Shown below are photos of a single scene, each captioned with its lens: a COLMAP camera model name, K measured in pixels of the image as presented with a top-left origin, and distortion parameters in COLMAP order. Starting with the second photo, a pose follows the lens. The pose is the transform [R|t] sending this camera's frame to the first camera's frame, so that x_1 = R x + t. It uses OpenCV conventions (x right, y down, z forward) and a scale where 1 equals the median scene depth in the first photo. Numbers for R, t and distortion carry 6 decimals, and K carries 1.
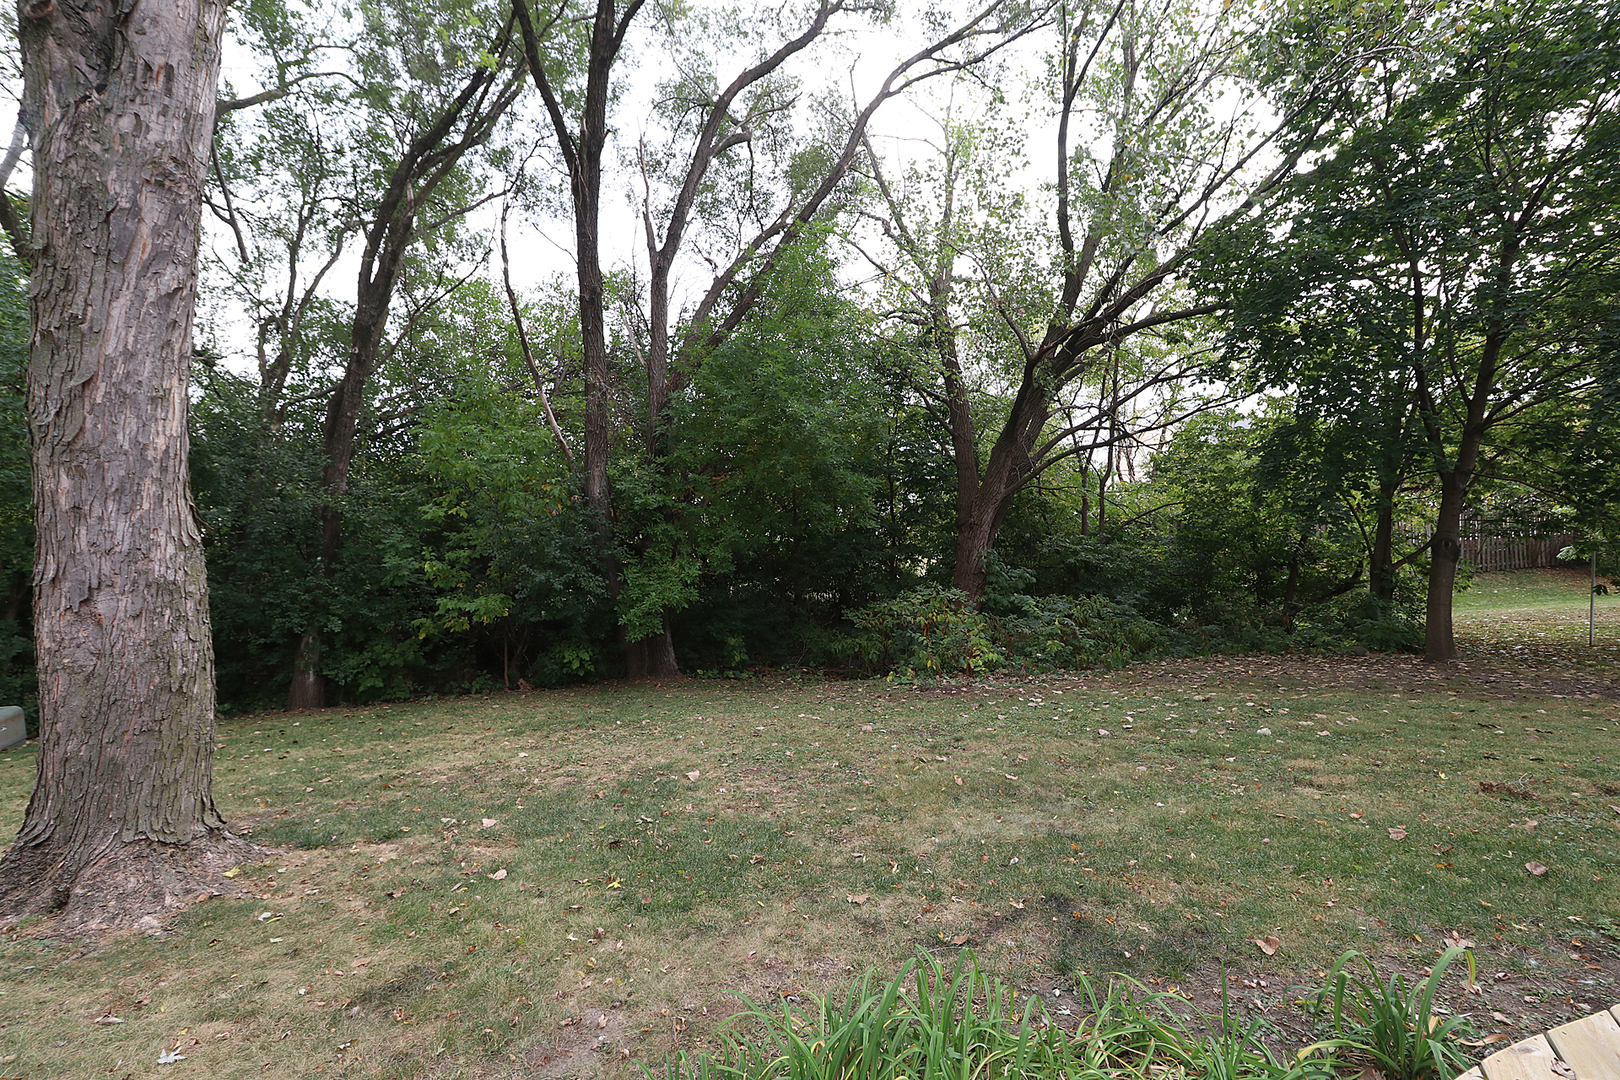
lens RADIAL K [[752.2, 0, 805.5], [0, 752.2, 530.5], [0, 0, 1]] dist [-0.001684, 0.000060]
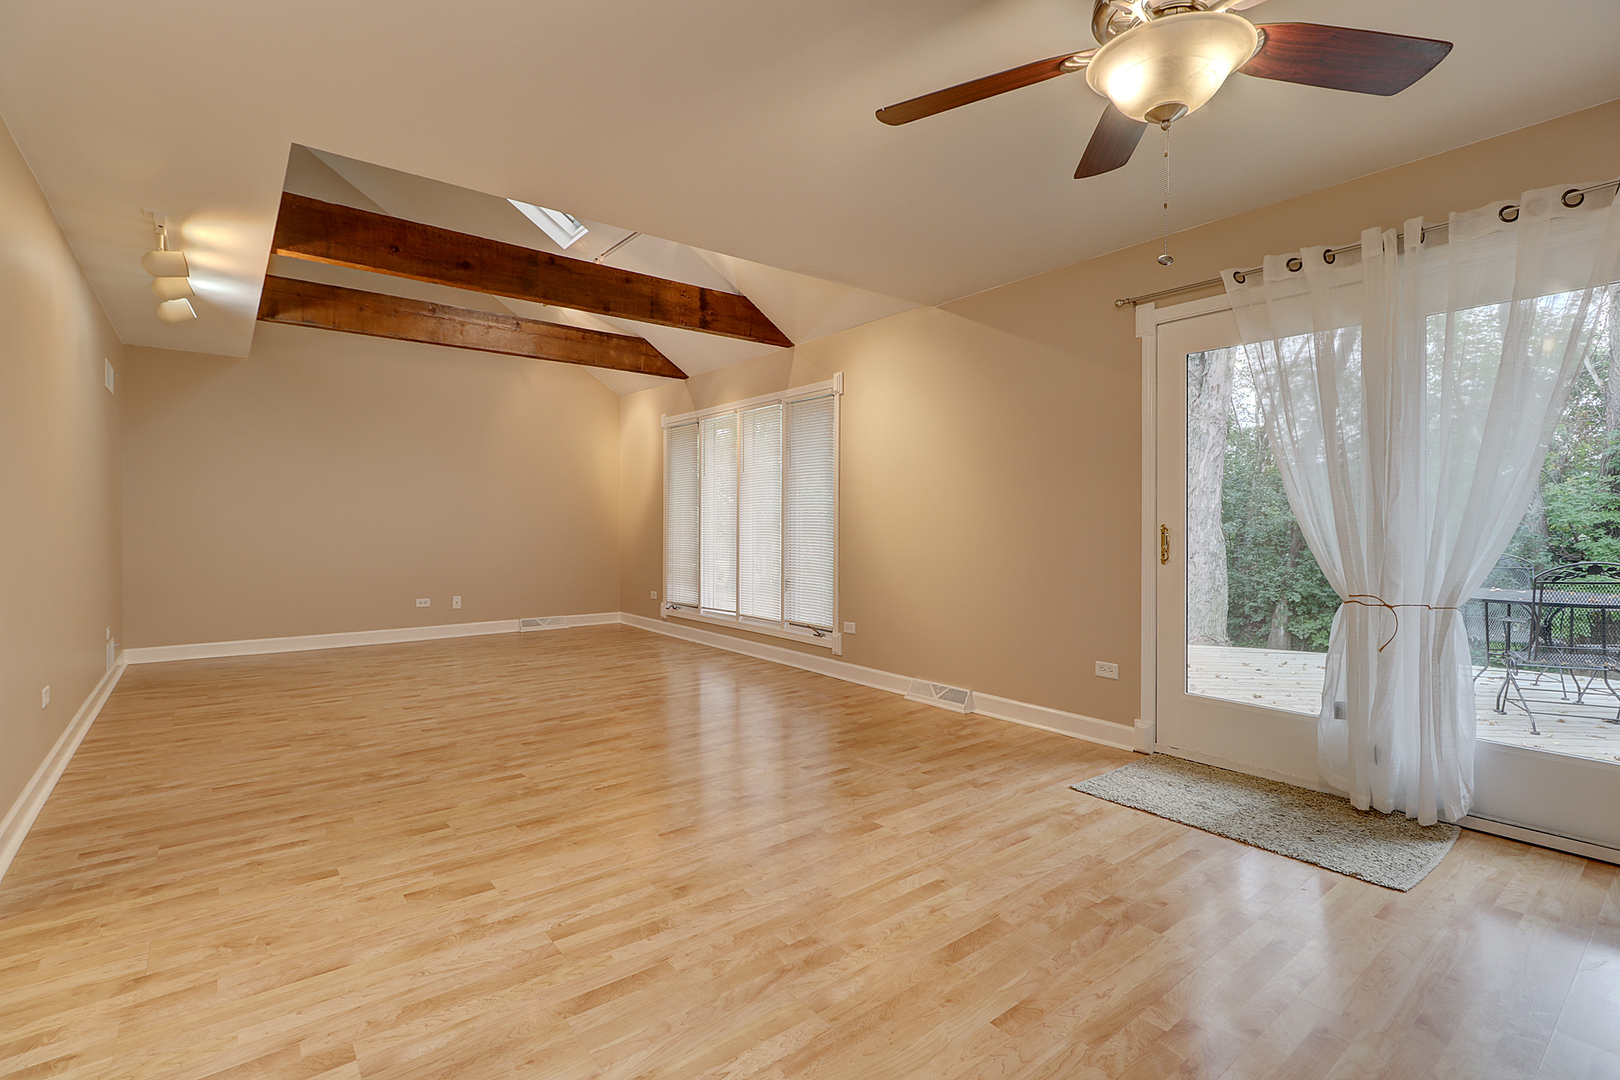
lens RADIAL K [[752.2, 0, 805.5], [0, 752.2, 530.5], [0, 0, 1]] dist [-0.001684, 0.000060]
pose [[0.383905, 0.009618, -0.923322, 0.427309], [-0.018112, 0.999832, 0.002884, -0.000036], [0.923195, 0.015615, 0.384015, -0.548079]]
